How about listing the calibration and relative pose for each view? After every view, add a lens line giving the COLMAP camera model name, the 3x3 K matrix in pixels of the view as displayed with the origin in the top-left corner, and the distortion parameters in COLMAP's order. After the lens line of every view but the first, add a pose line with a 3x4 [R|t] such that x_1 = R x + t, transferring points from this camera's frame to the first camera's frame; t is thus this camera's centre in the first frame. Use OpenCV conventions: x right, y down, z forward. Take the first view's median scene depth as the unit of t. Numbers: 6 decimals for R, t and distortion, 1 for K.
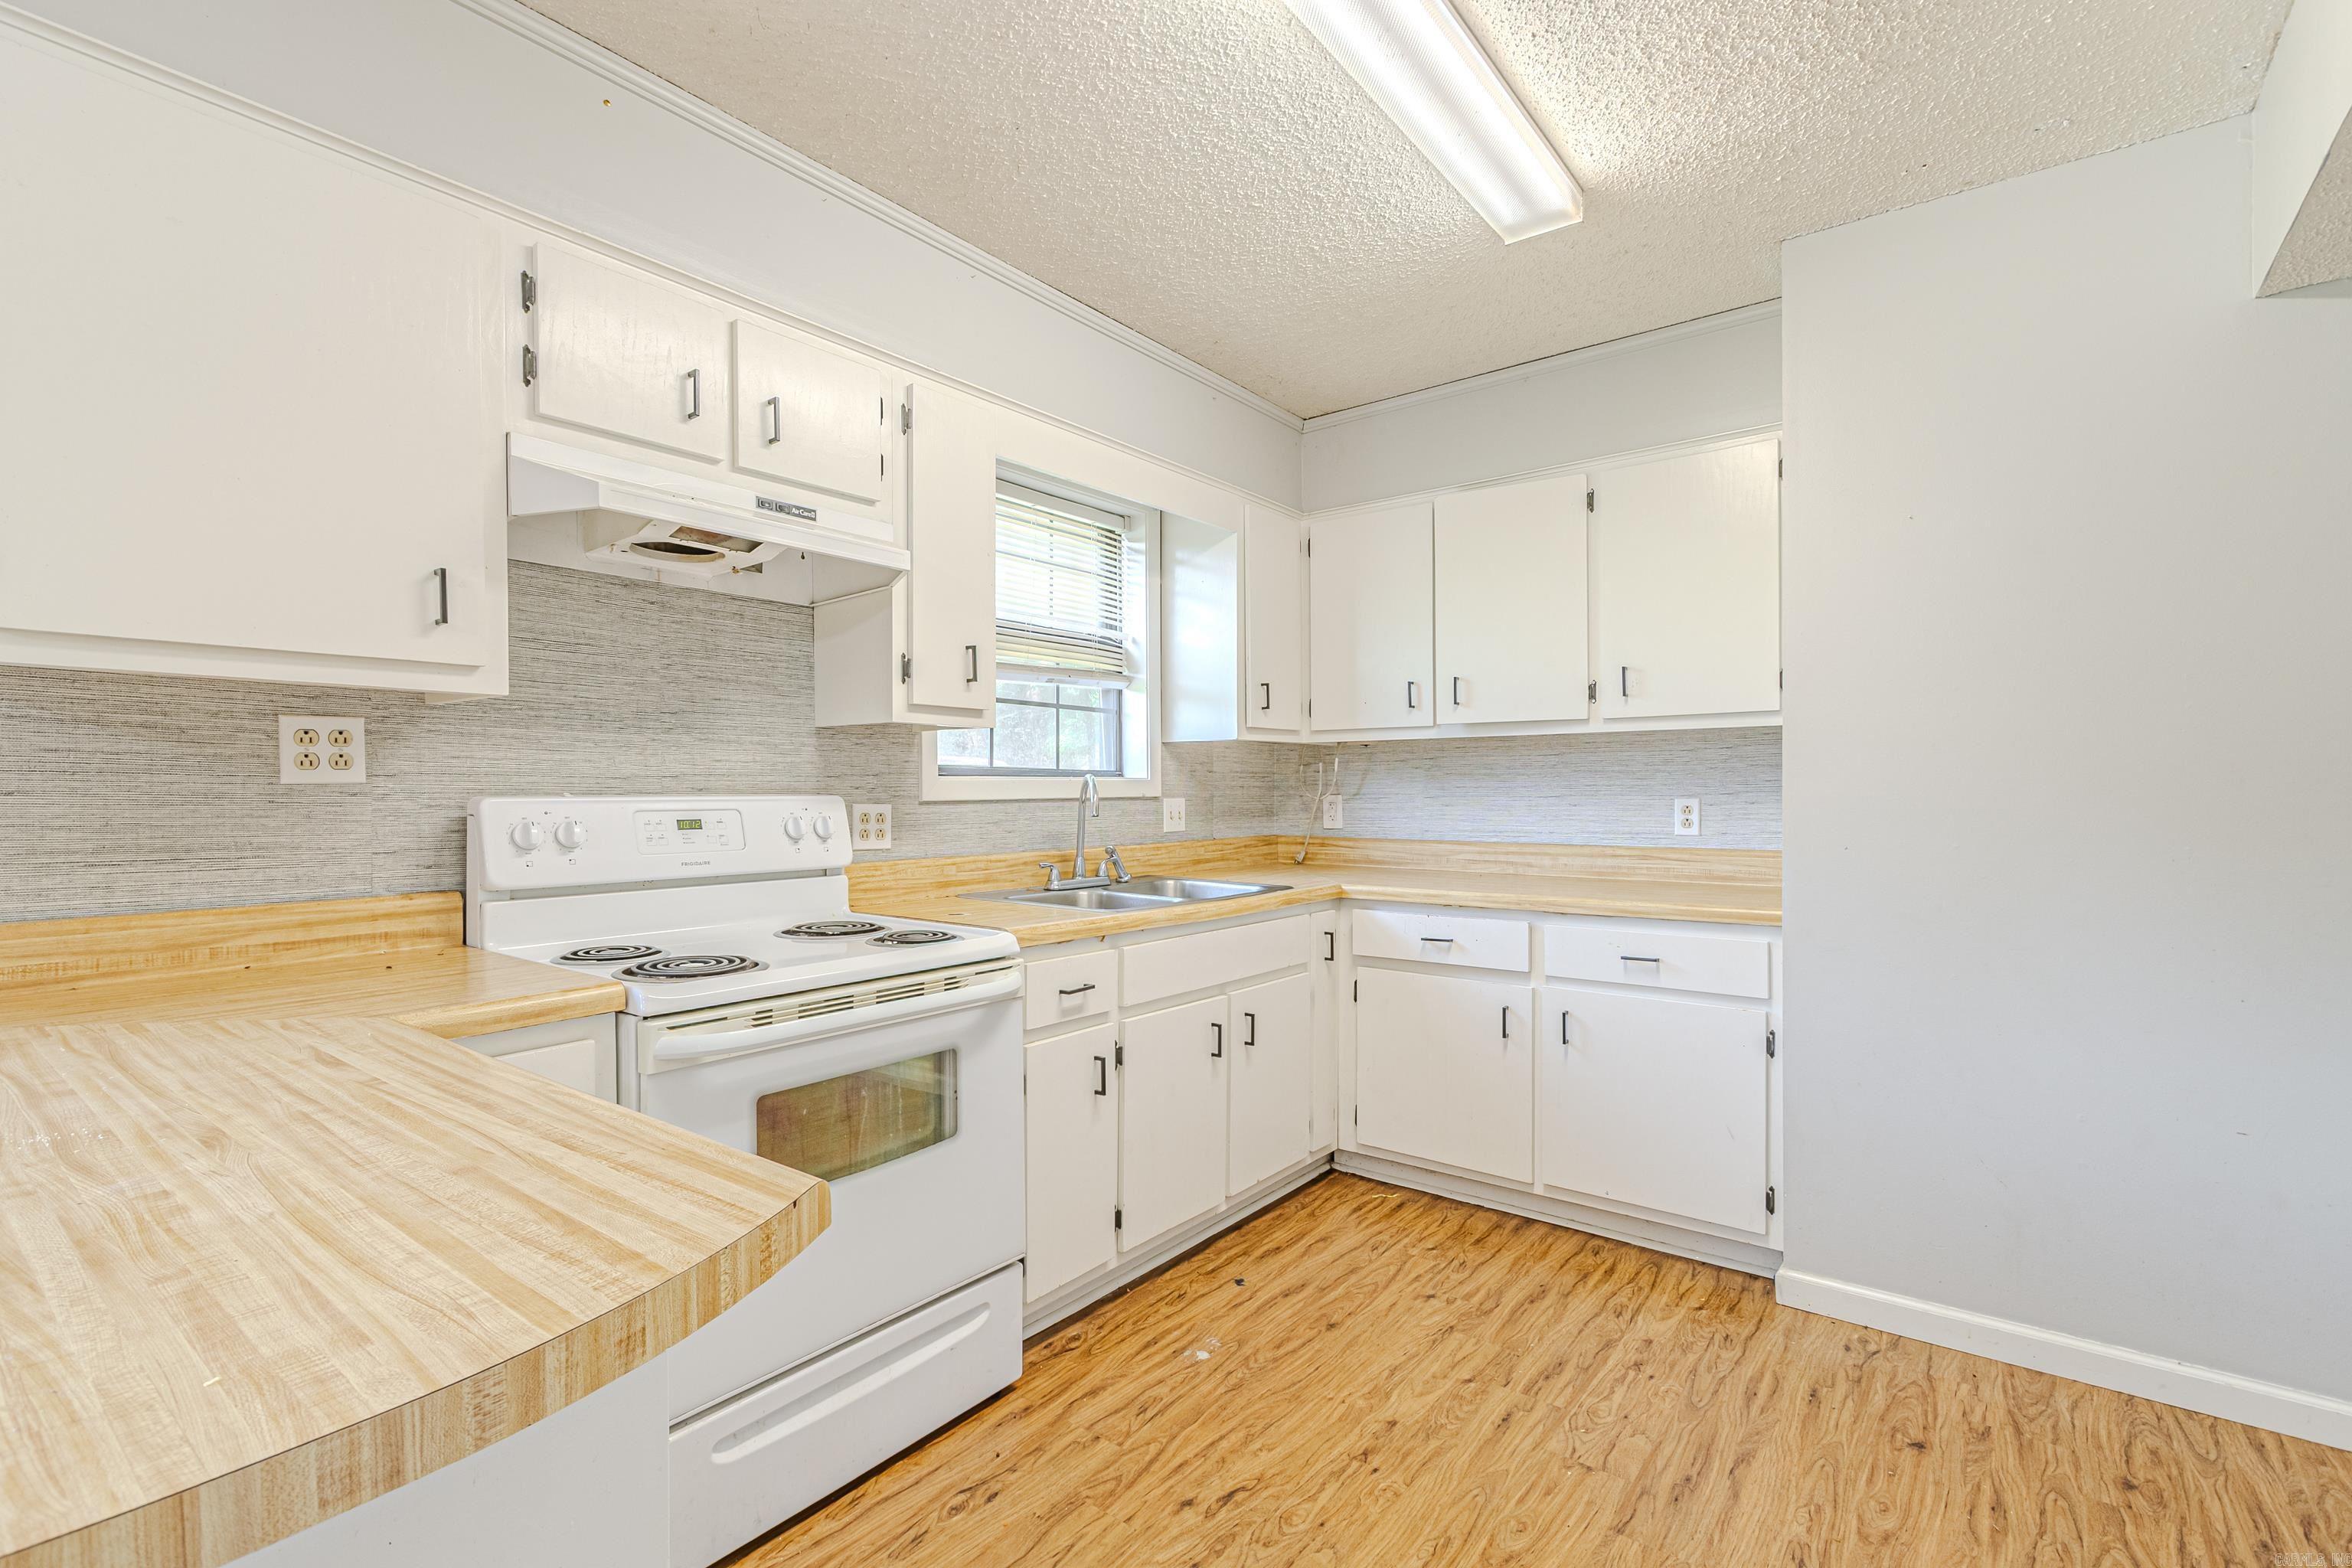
lens RADIAL K [[1069.3, 0, 1160.8], [0, 1069.3, 791.7], [0, 0, 1]] dist [0.005373, -0.000766]
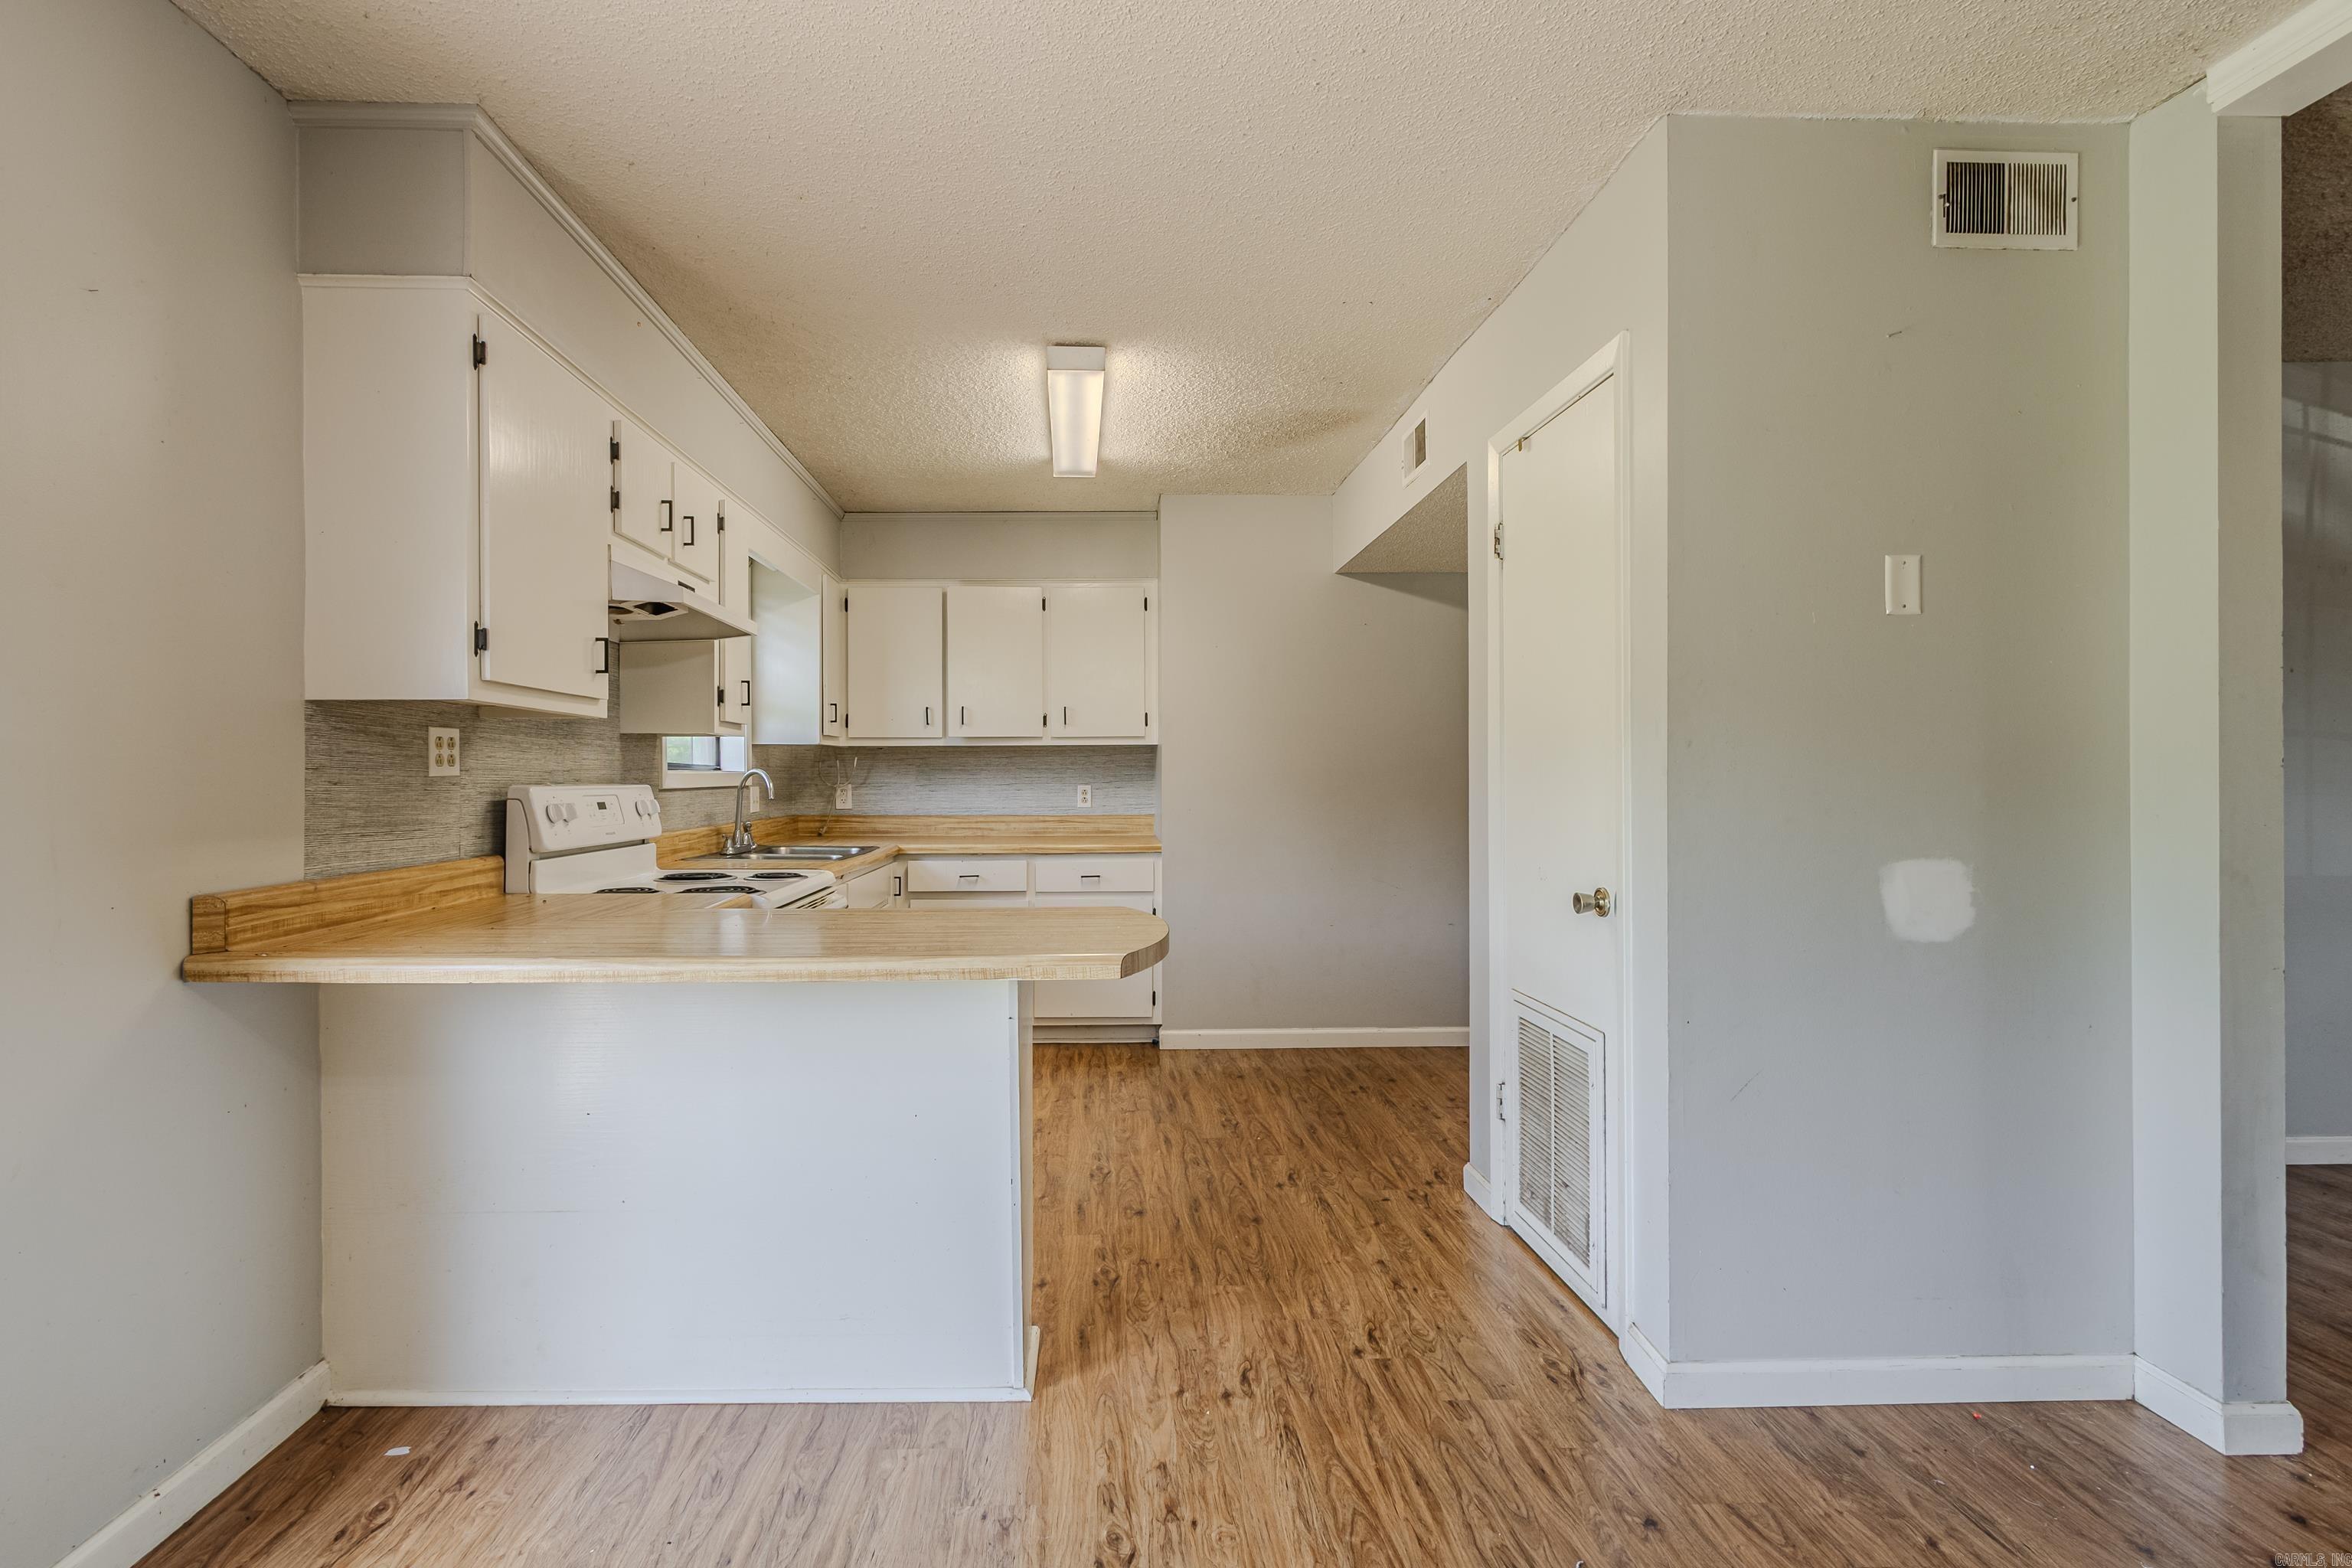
lens RADIAL K [[1092.5, 0, 1110.1], [0, 1092.5, 773.6], [0, 0, 1]] dist [0.009982, -0.004231]
pose [[0.773245, 0.002408, 0.634103, -0.735395], [0.002820, 0.999970, -0.007235, 0.001055], [-0.634101, 0.007382, 0.773215, -0.453327]]
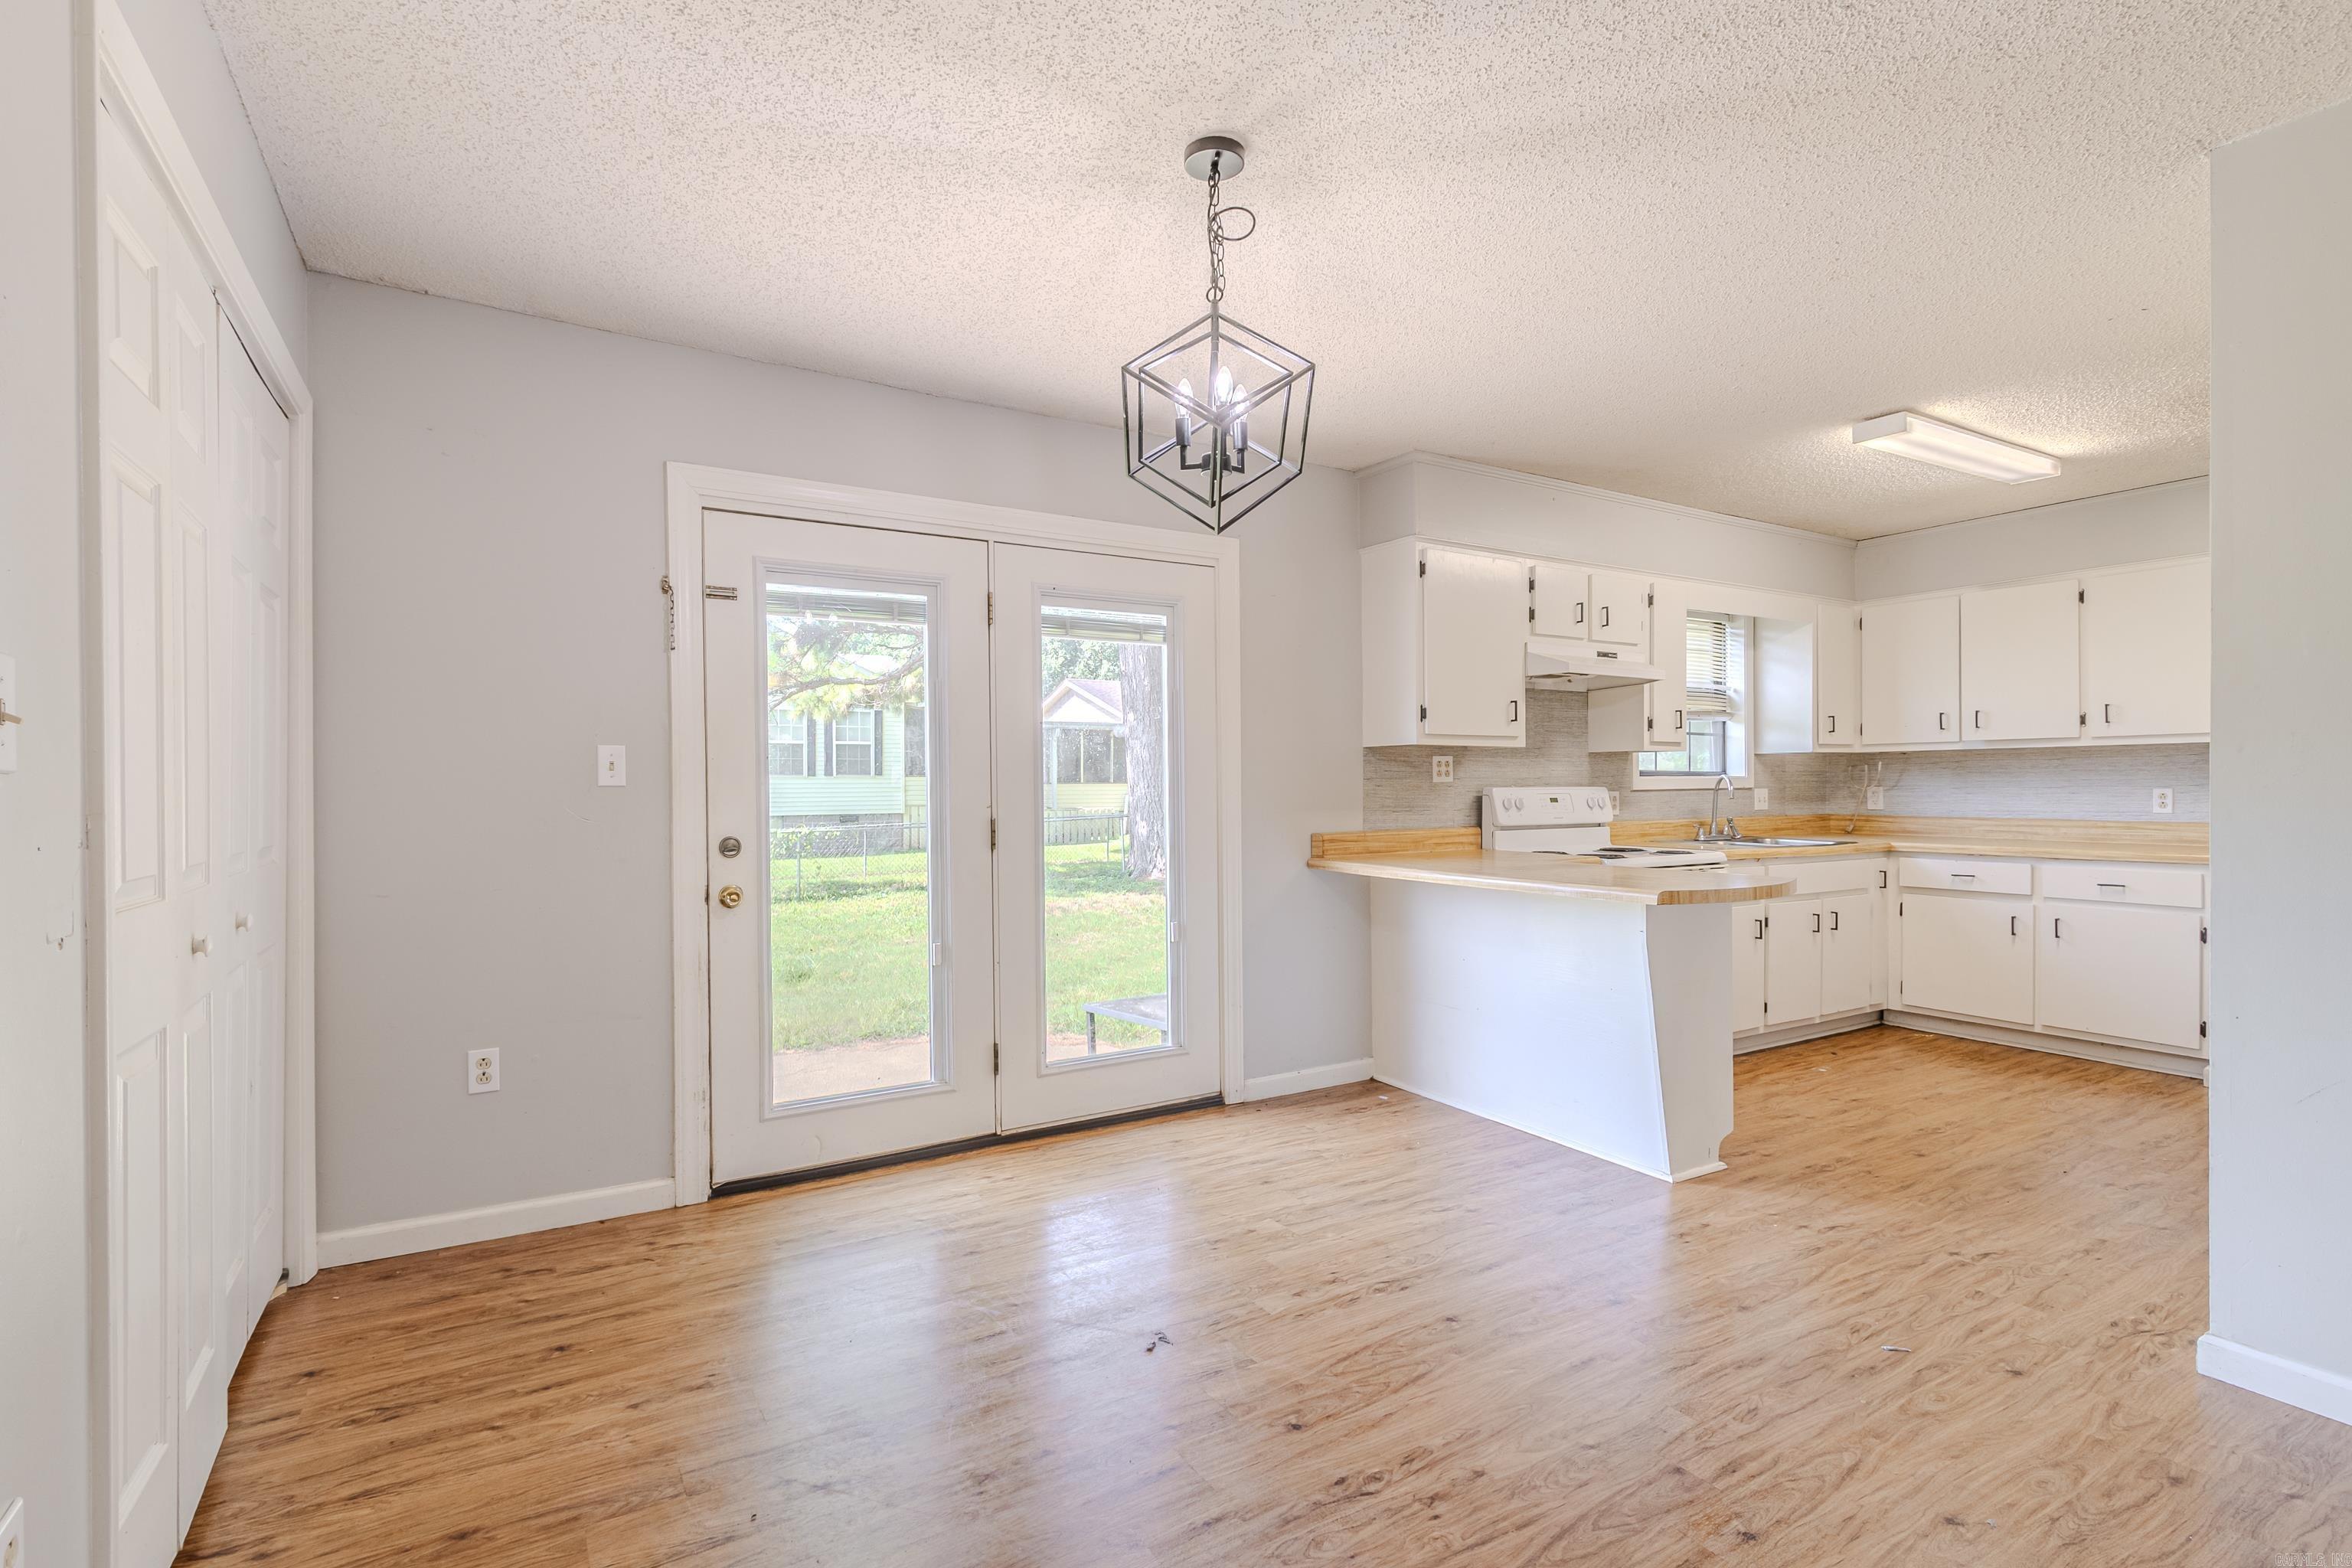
lens RADIAL K [[1092.5, 0, 1167.9], [0, 1092.5, 795.4], [0, 0, 1]] dist [0.009982, -0.004231]
pose [[0.934468, 0.000610, -0.356046, -0.339156], [0.002344, 0.999966, 0.007865, 0.001424], [0.356038, -0.008184, 0.934435, -1.207893]]
